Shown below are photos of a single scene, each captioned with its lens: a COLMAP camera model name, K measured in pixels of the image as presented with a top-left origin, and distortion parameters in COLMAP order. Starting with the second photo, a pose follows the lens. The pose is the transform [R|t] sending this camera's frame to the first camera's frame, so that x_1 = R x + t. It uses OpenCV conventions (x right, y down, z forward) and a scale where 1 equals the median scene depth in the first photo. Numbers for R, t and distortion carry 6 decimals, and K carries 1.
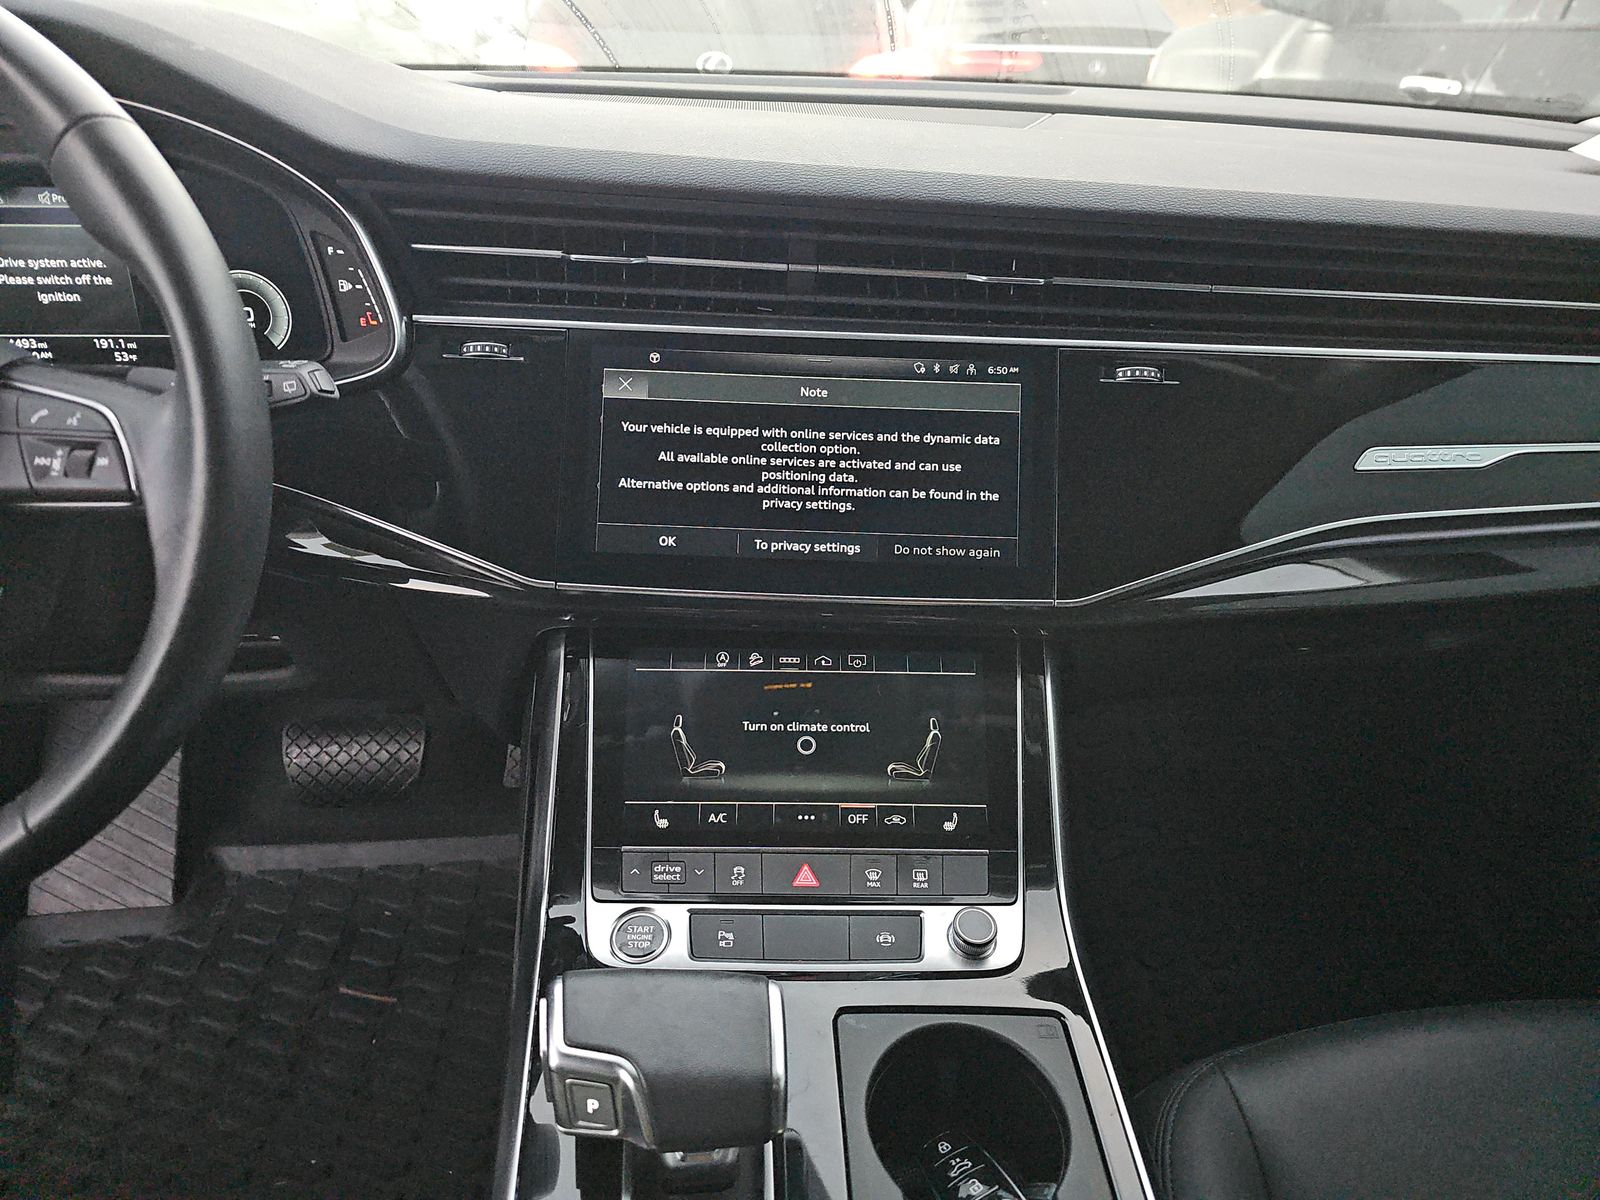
lens RADIAL K [[1093.9, 0, 796.3], [0, 1093.9, 535.7], [0, 0, 1]] dist [0.051337, -0.058716]
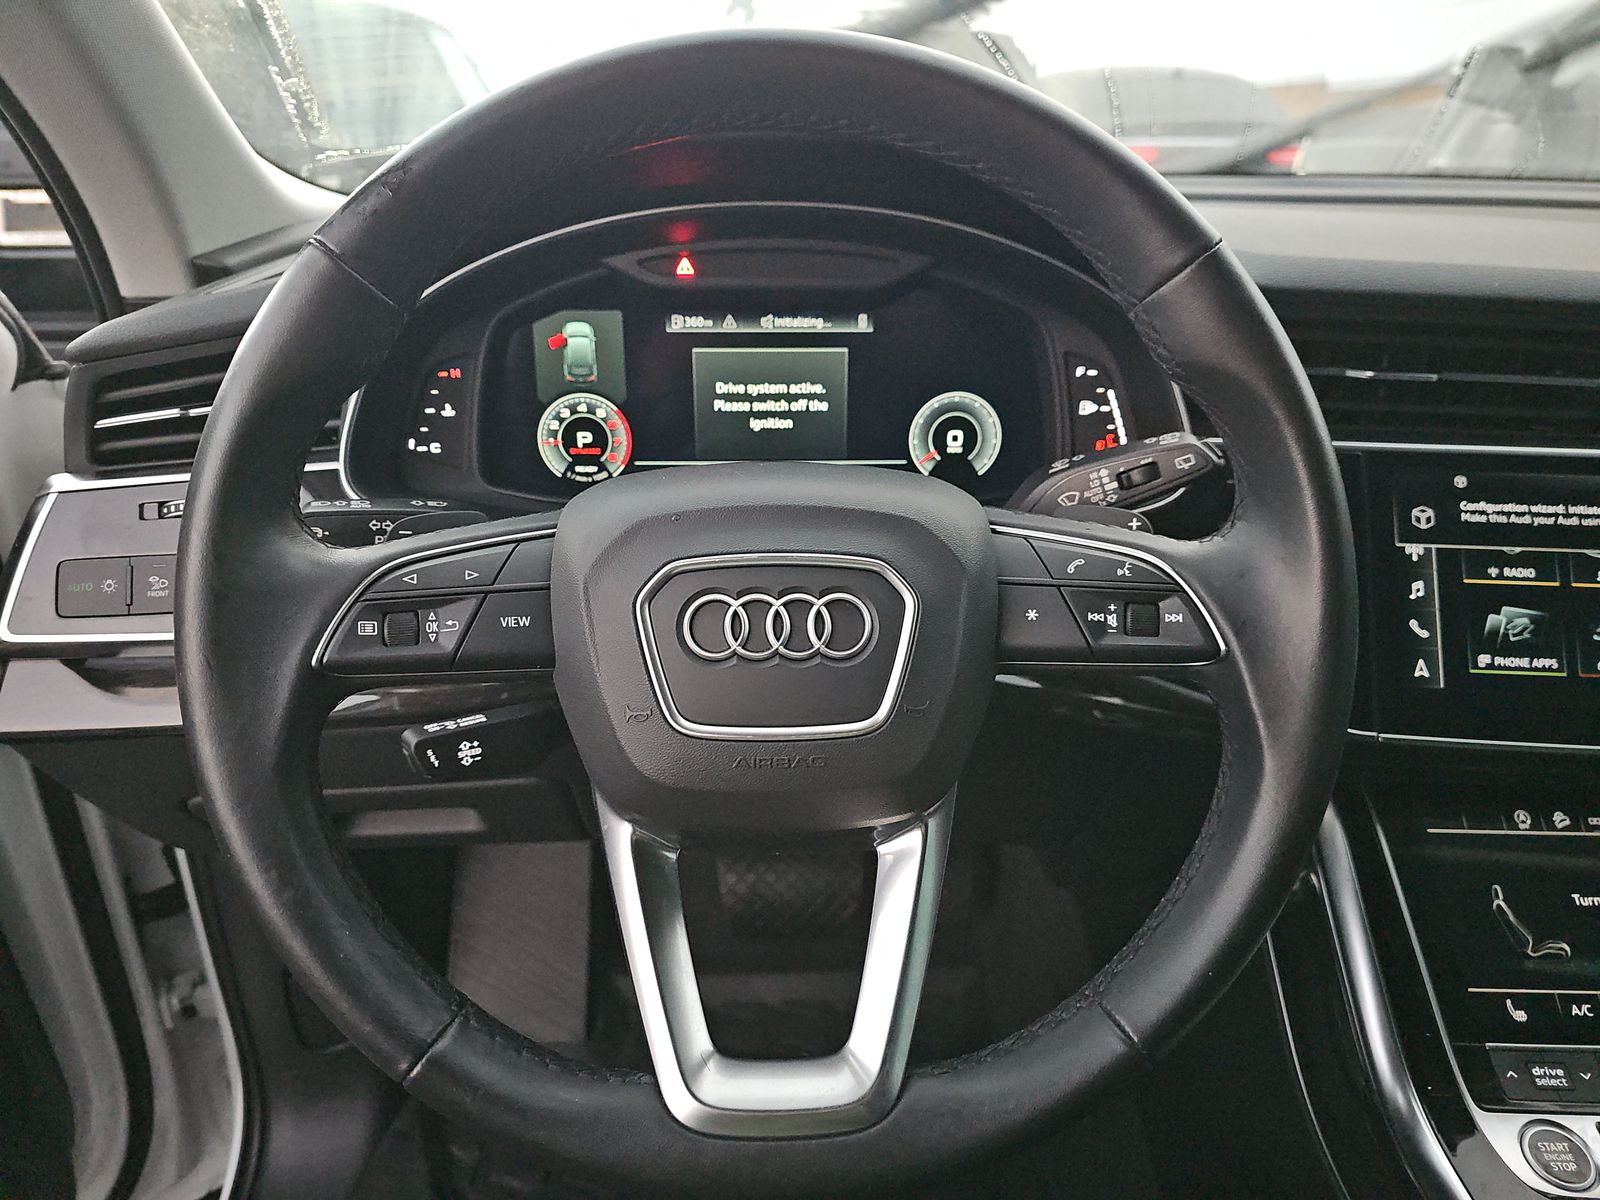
lens RADIAL K [[1093.9, 0, 796.3], [0, 1093.9, 535.7], [0, 0, 1]] dist [0.051337, -0.058716]
pose [[0.997772, -0.003646, -0.066611, -0.585353], [-0.001773, 0.996703, -0.081120, -0.040769], [0.066687, 0.081058, 0.994476, 0.060455]]
